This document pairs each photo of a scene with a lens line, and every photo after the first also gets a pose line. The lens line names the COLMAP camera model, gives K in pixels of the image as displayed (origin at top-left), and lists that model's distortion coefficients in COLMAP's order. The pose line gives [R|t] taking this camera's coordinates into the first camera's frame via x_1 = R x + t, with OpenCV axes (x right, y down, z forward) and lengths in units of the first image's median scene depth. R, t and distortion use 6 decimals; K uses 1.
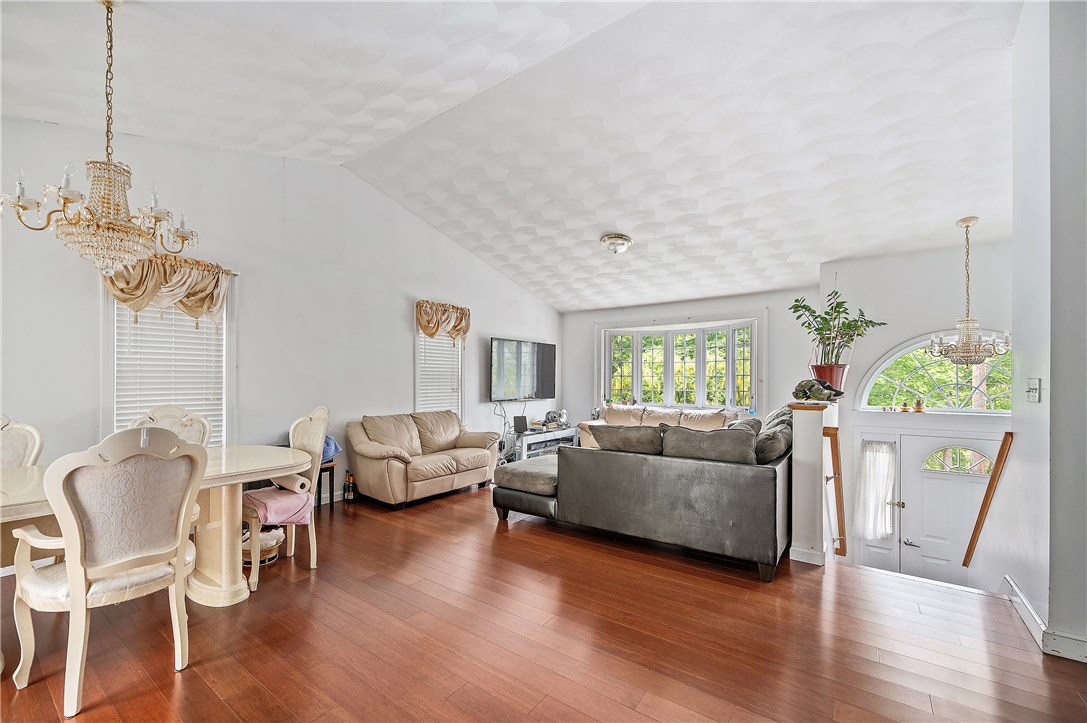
lens RADIAL K [[450.1, 0, 525.8], [0, 450.1, 381.2], [0, 0, 1]] dist [-0.002014, 0.000005]
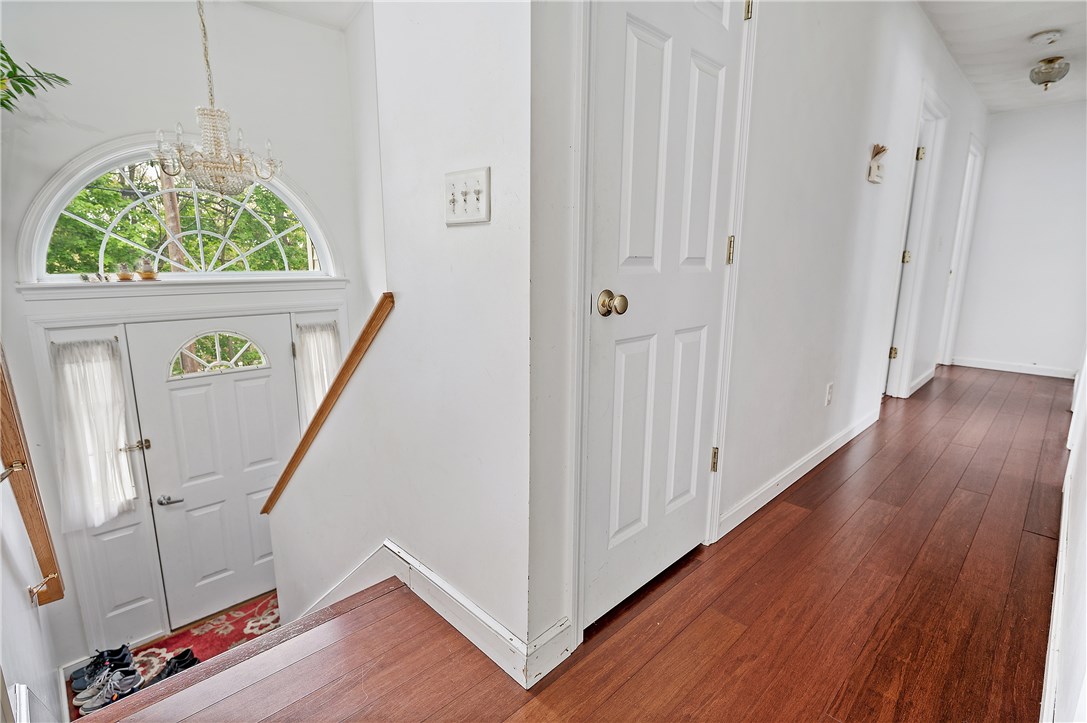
lens RADIAL K [[516.4, 0, 542.9], [0, 516.4, 361.1], [0, 0, 1]] dist [0.001840, -0.000199]
pose [[0.135169, -0.191197, 0.972200, 0.195325], [-0.000086, 0.981203, 0.192979, 0.028751], [-0.990823, -0.026168, 0.132612, 0.284435]]
